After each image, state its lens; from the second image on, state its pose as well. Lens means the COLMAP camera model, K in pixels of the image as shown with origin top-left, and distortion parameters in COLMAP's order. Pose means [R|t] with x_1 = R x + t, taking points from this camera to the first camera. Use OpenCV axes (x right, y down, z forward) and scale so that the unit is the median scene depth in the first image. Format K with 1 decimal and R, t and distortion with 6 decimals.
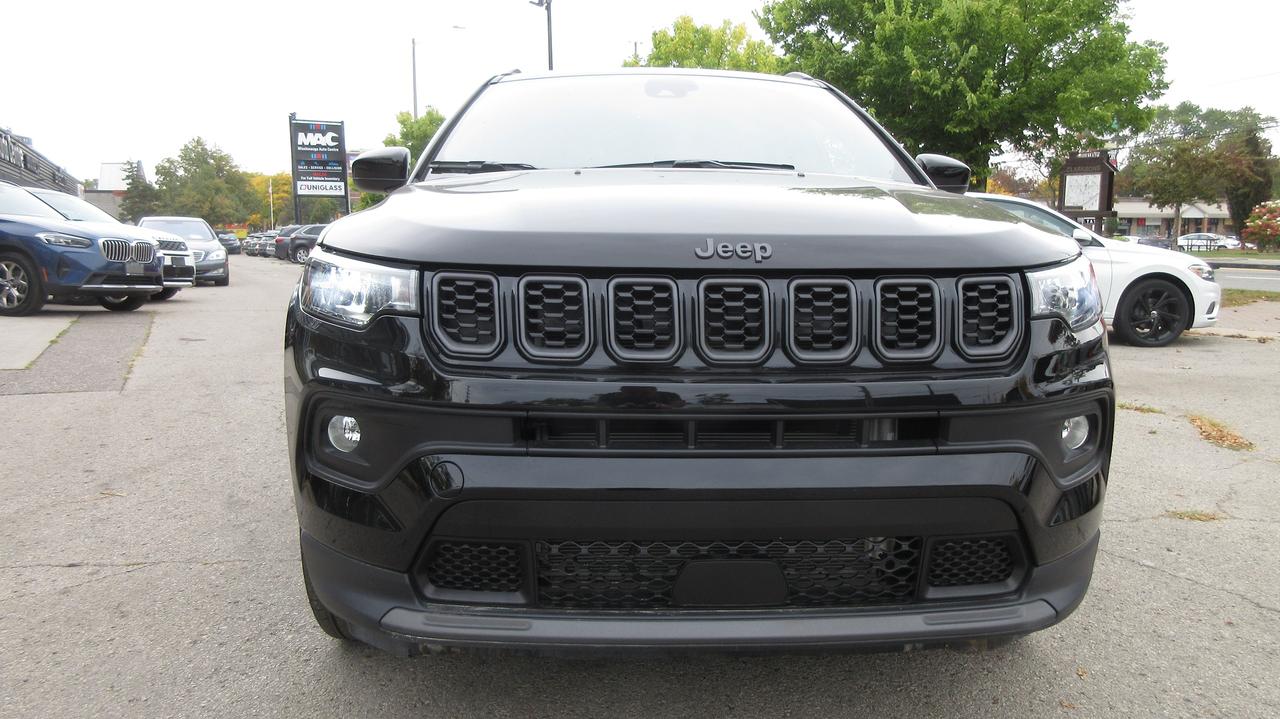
lens RADIAL K [[956.6, 0, 643.6], [0, 956.6, 355.1], [0, 0, 1]] dist [-0.005415, 0.002146]
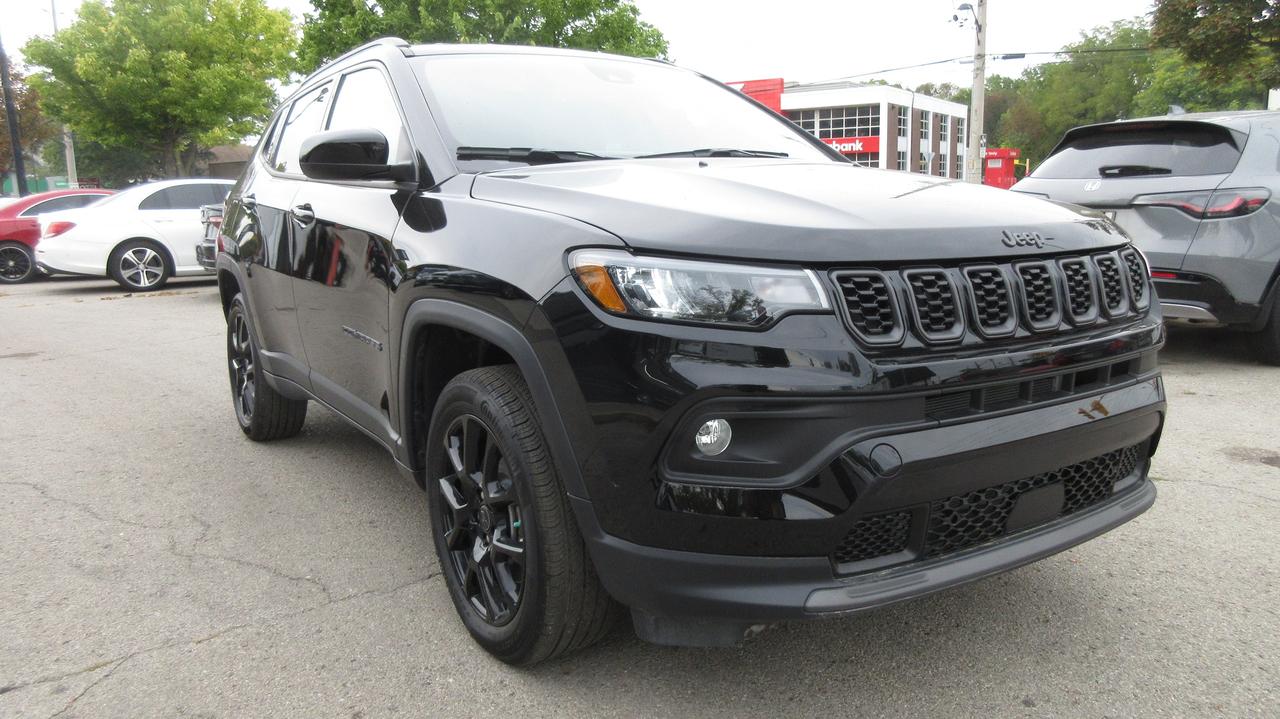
lens RADIAL K [[956.6, 0, 651.2], [0, 956.6, 359.7], [0, 0, 1]] dist [-0.005415, 0.002146]
pose [[0.854745, -0.108061, 0.507674, -0.571009], [0.085865, 0.994050, 0.067024, -0.047013], [-0.511896, -0.013697, 0.858938, 0.116339]]
